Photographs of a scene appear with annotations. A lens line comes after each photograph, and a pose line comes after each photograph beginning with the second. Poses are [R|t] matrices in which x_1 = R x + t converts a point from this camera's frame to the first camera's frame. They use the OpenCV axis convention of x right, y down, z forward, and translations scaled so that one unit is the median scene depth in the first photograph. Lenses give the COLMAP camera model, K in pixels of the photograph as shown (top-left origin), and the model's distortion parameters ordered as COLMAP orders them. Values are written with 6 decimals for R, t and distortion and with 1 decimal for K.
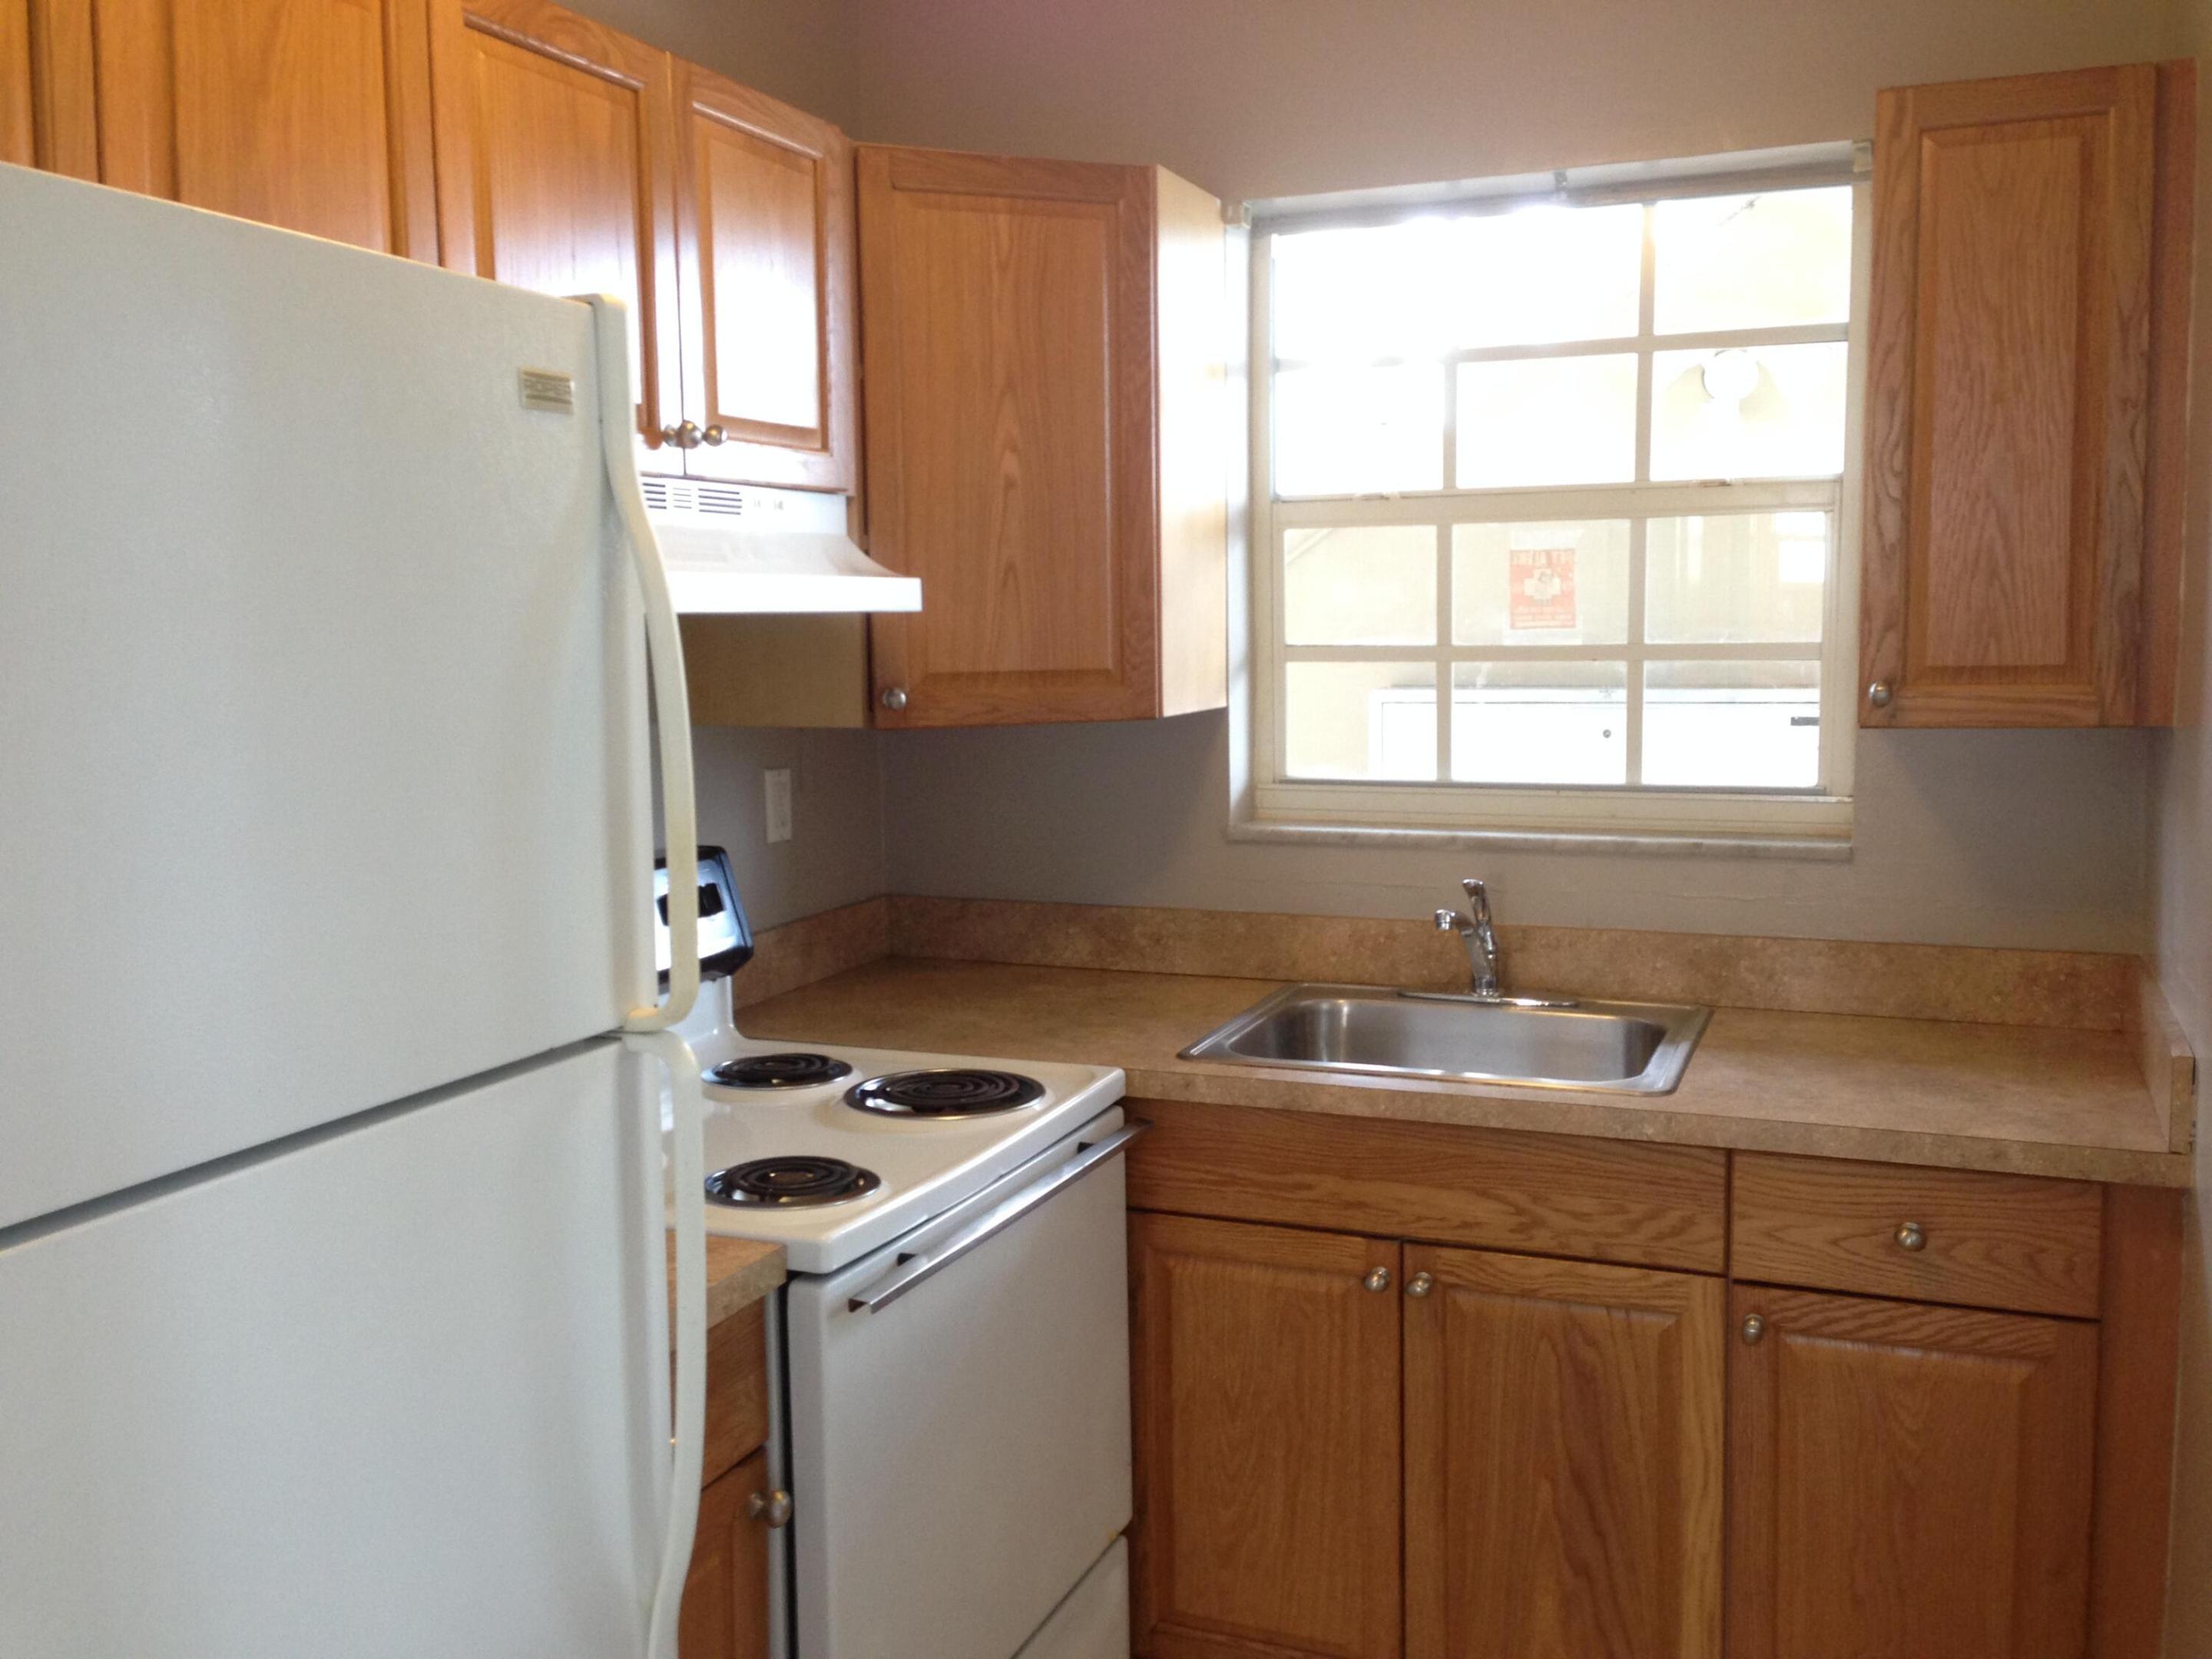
lens RADIAL K [[1934.2, 0, 1106.0], [0, 1934.2, 829.5], [0, 0, 1]] dist [0.087829, -0.092202]
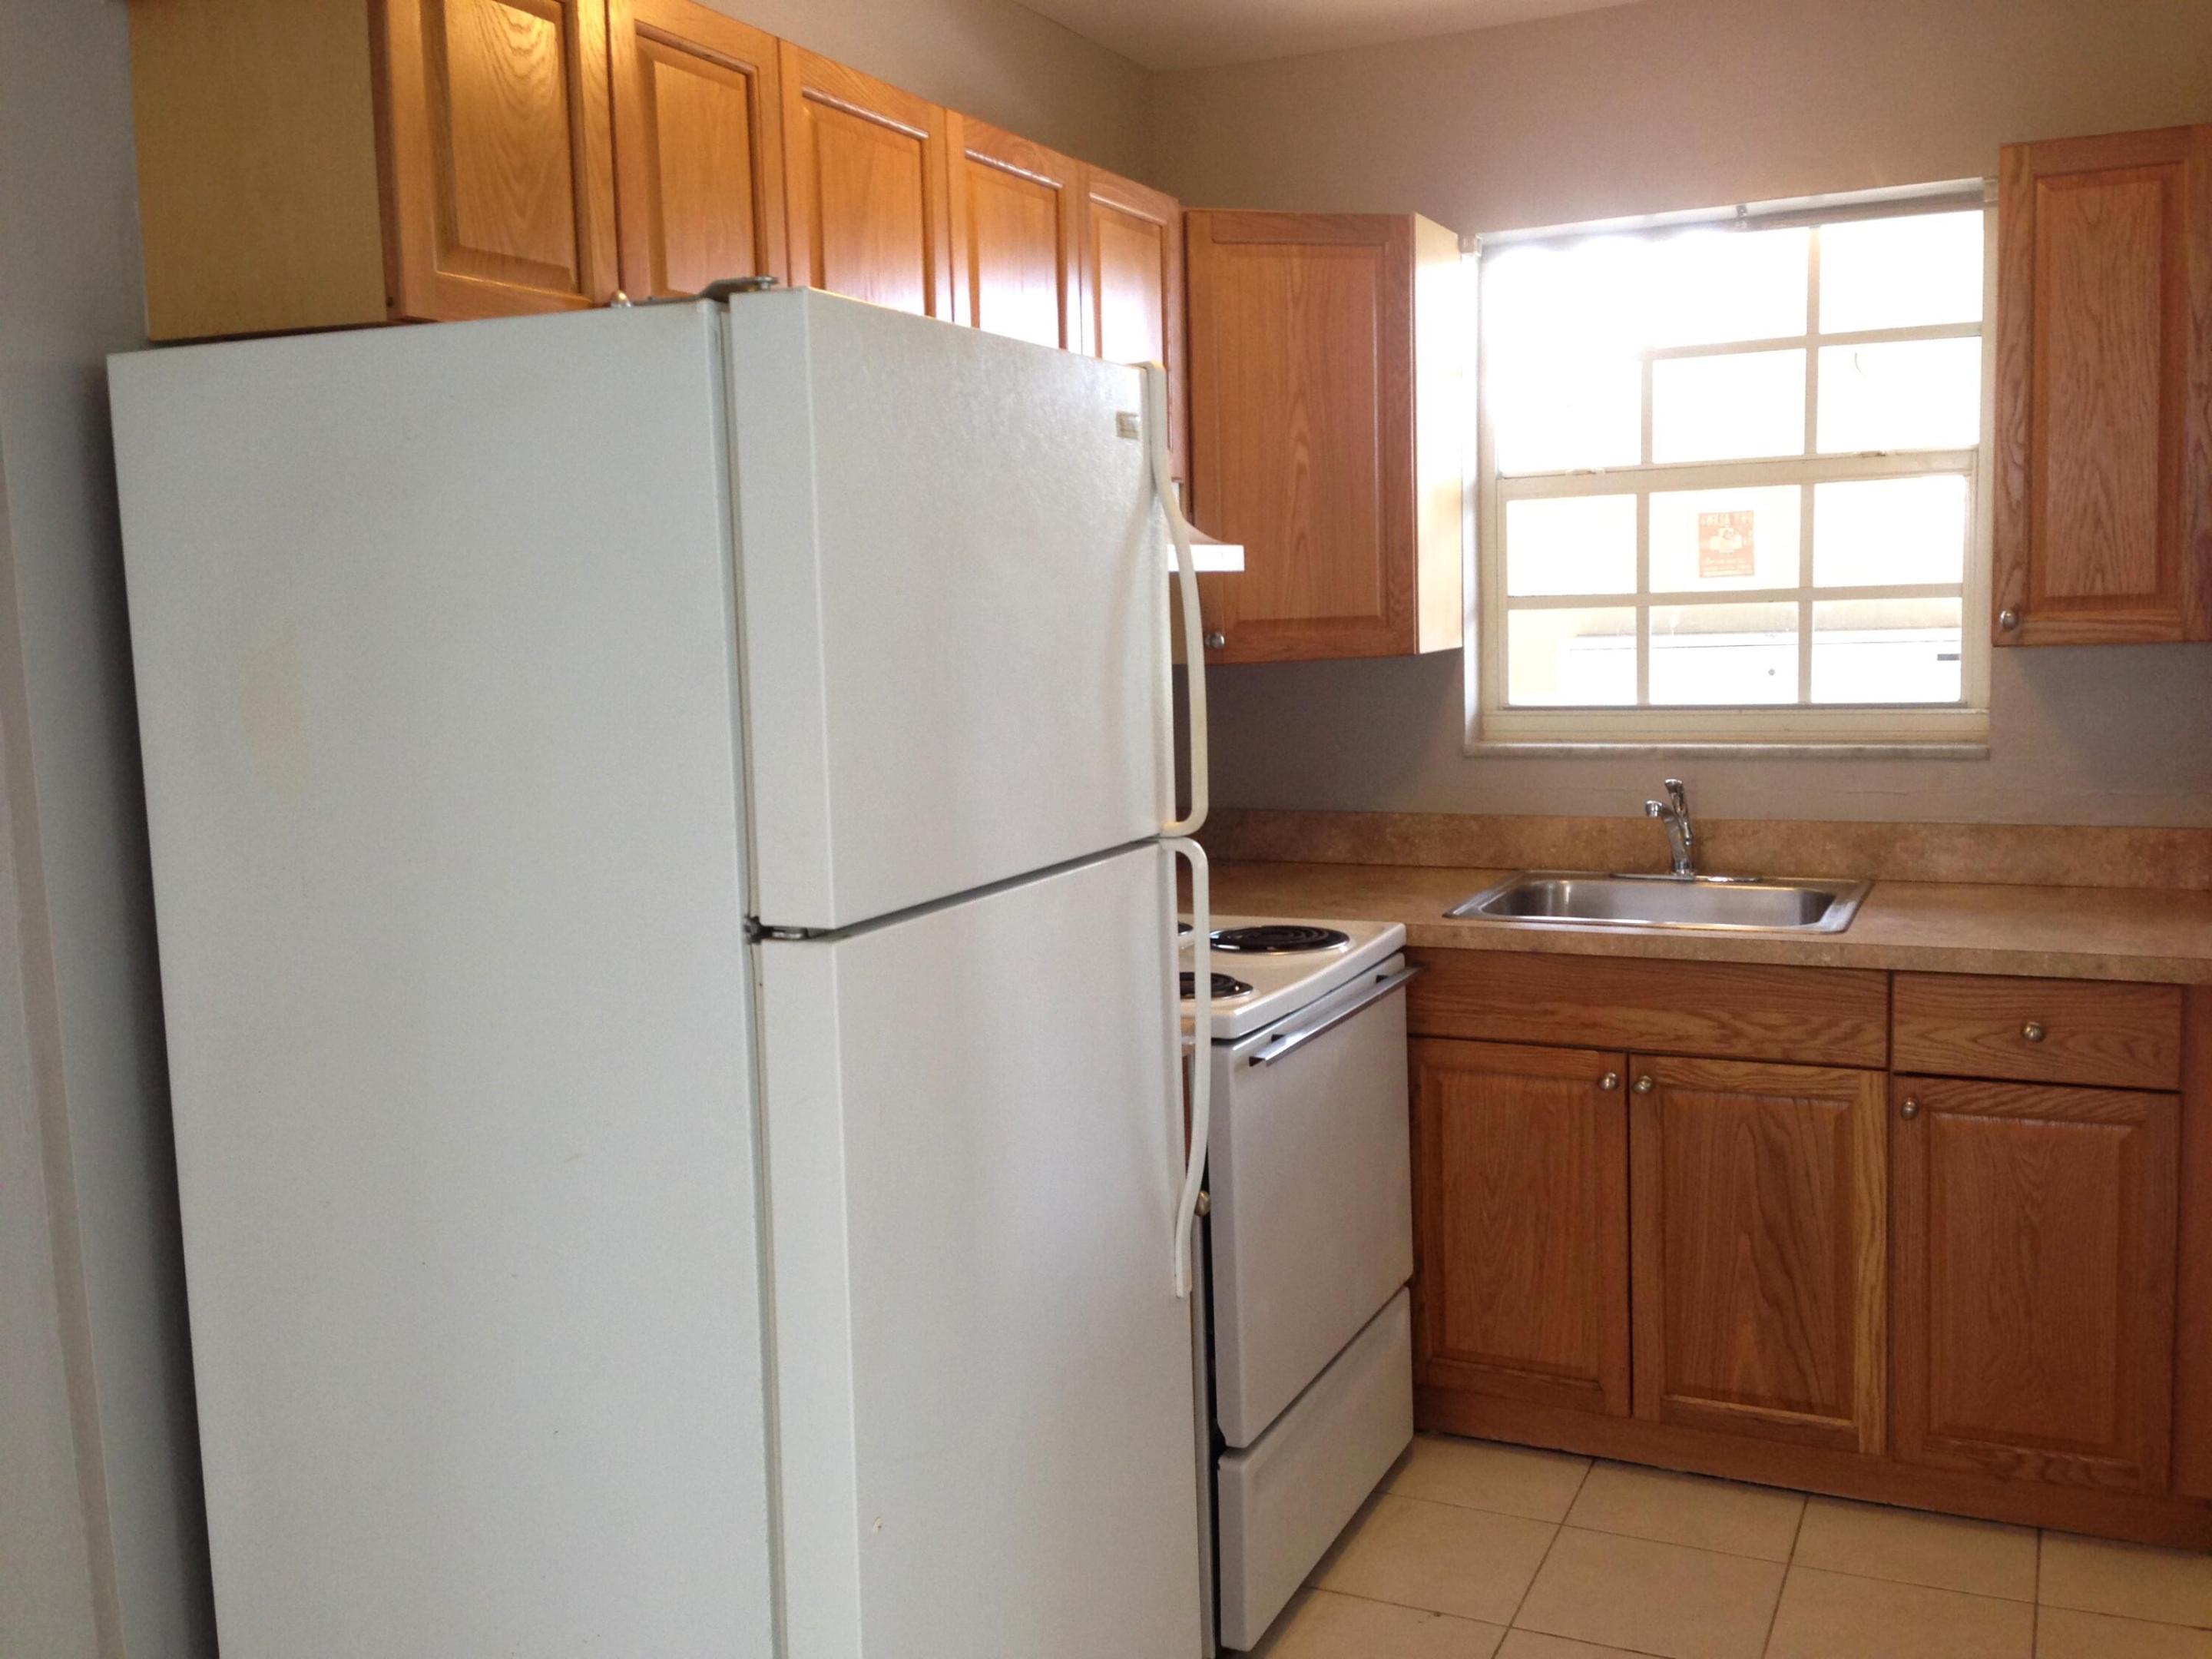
lens RADIAL K [[1958.8, 0, 1106.0], [0, 1958.8, 829.5], [0, 0, 1]] dist [0.115255, -0.170762]
pose [[0.998196, -0.012081, -0.058814, -0.111298], [0.012636, 0.999879, 0.009080, 0.046586], [0.058697, -0.009807, 0.998228, -0.316039]]
